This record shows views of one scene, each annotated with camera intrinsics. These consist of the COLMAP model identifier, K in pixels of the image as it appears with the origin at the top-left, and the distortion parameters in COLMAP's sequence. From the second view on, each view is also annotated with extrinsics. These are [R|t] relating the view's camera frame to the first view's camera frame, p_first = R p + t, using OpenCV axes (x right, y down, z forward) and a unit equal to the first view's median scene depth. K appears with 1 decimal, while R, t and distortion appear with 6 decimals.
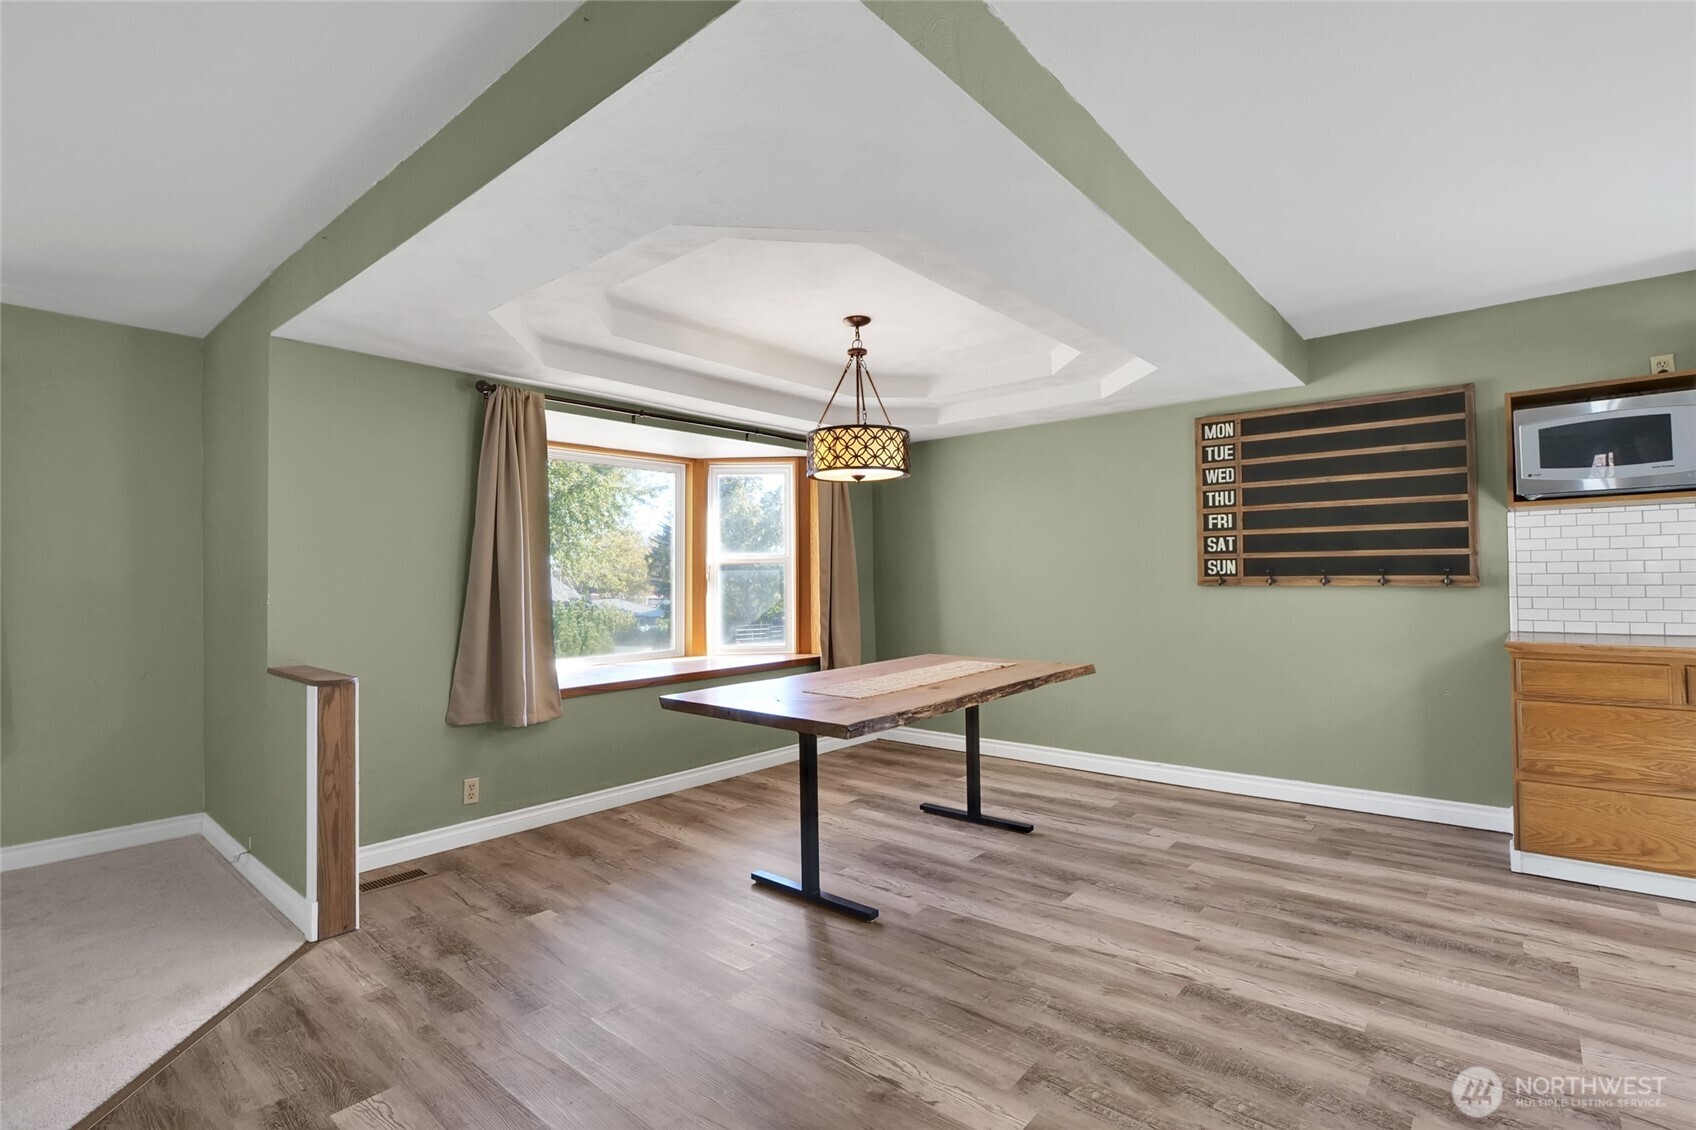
lens RADIAL K [[790.5, 0, 843.7], [0, 790.5, 564.7], [0, 0, 1]] dist [-0.019217, 0.000780]
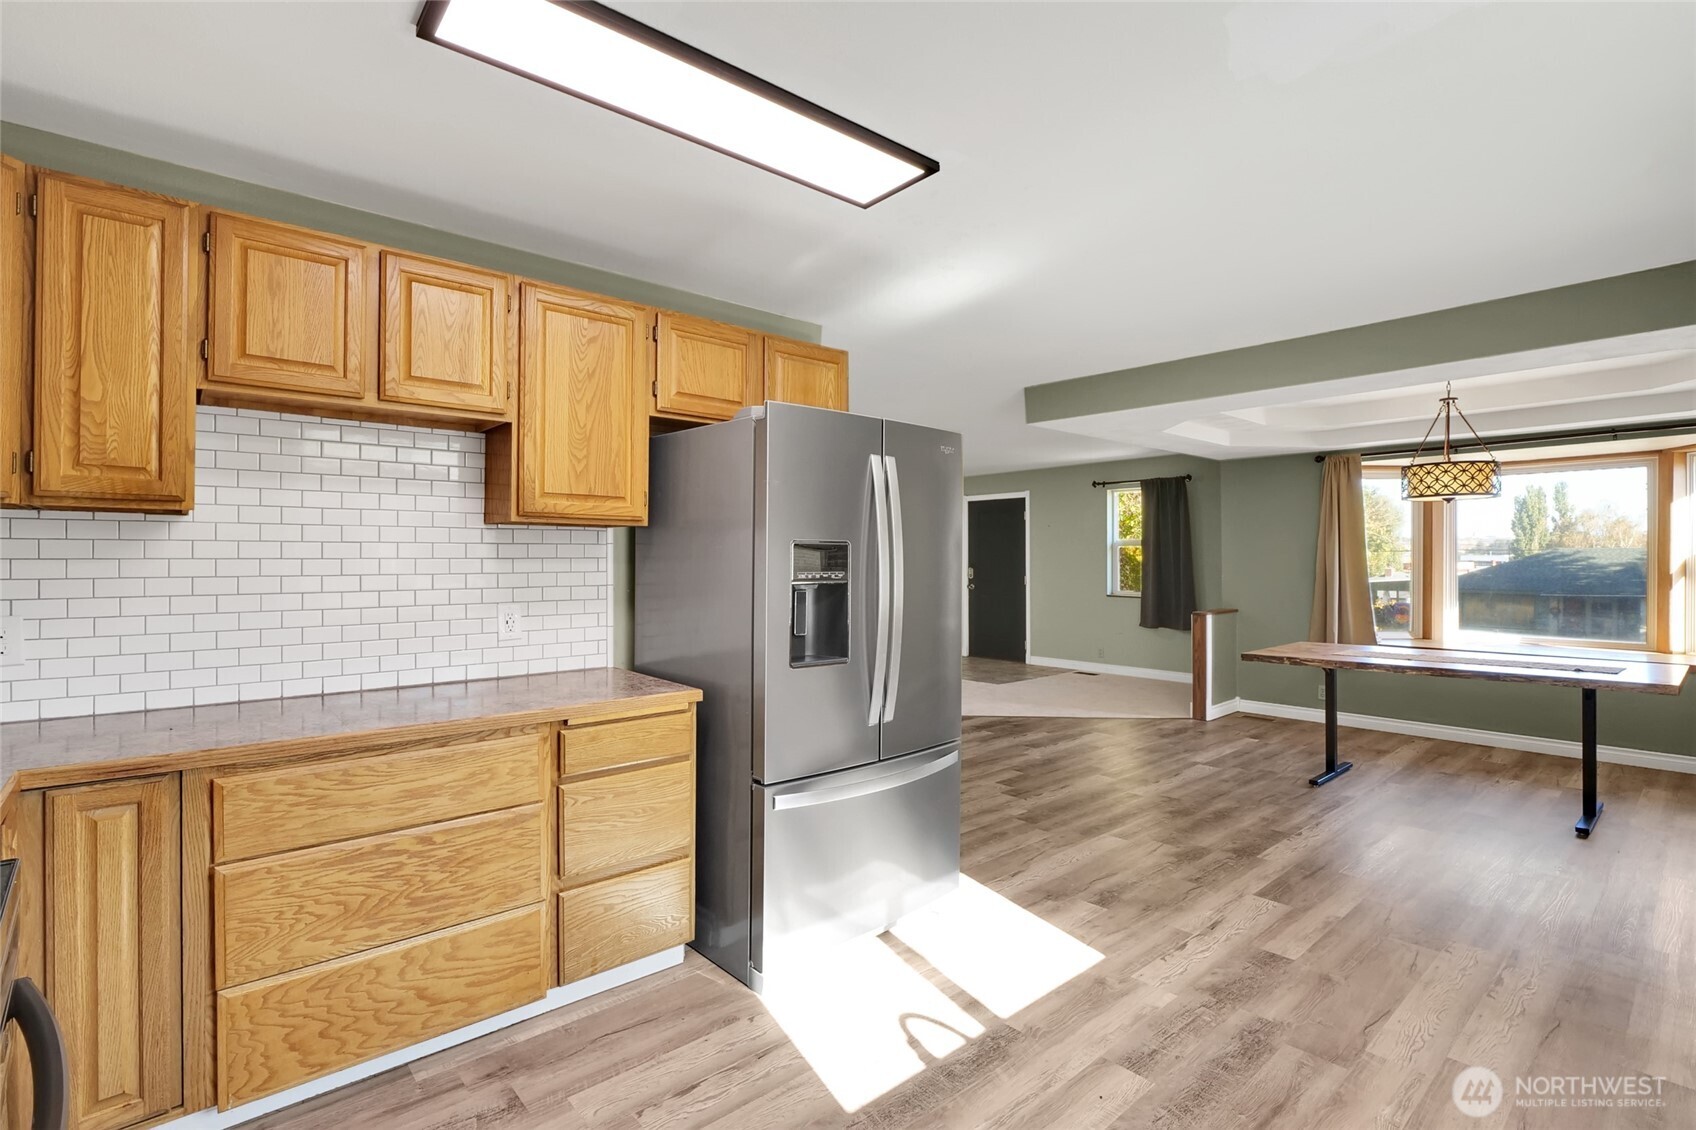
lens RADIAL K [[790.5, 0, 842.2], [0, 790.5, 549.9], [0, 0, 1]] dist [-0.019217, 0.000780]
pose [[-0.144760, 0.002366, -0.989464, 1.820071], [0.021256, 0.999774, -0.000719, -0.063989], [0.989238, -0.021136, -0.144777, 0.268620]]
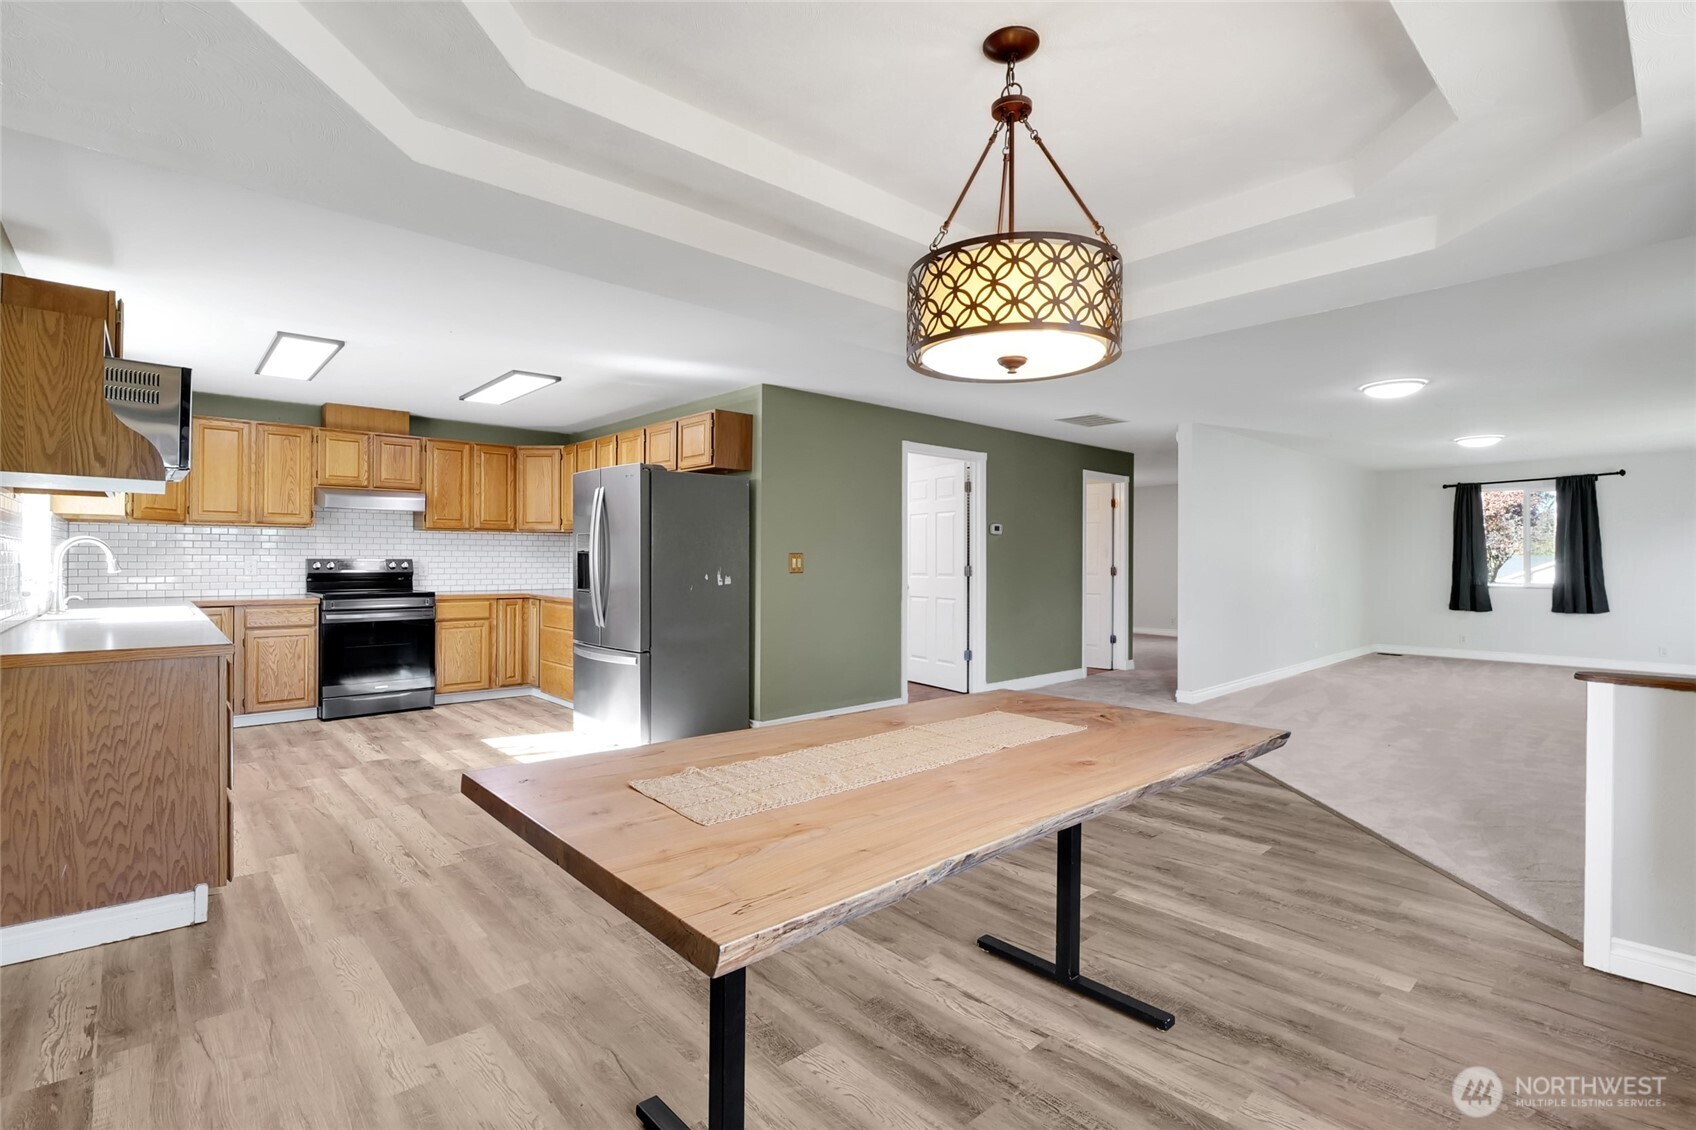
lens RADIAL K [[790.5, 0, 845.5], [0, 790.5, 556.2], [0, 0, 1]] dist [-0.019217, 0.000780]
pose [[-0.992570, 0.007666, 0.121433, 0.081431], [0.004658, 0.999676, -0.025034, 0.029467], [-0.121586, -0.024282, -0.992284, 1.923556]]
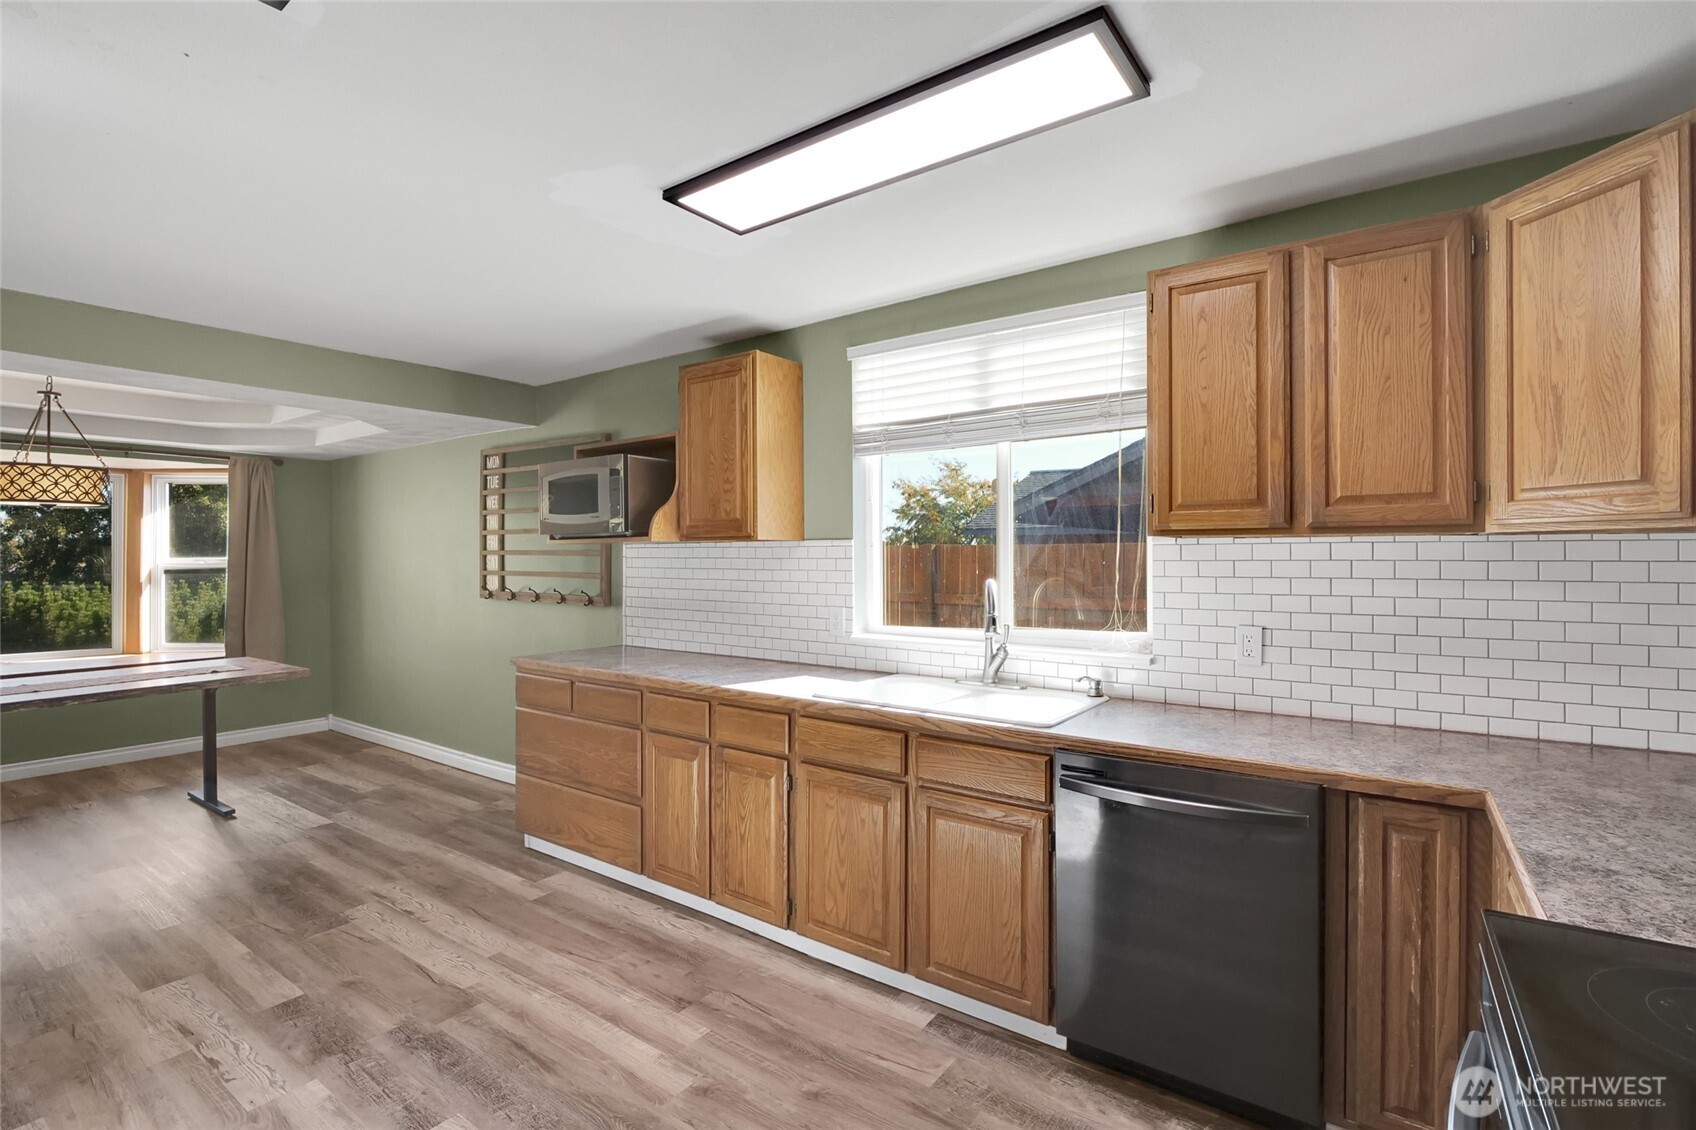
lens RADIAL K [[790.5, 0, 843.5], [0, 790.5, 560.2], [0, 0, 1]] dist [-0.019217, 0.000780]
pose [[0.996114, 0.010320, 0.087468, 1.362081], [-0.012182, 0.999710, 0.020778, -0.090728], [-0.087228, -0.021763, 0.995951, -0.277105]]
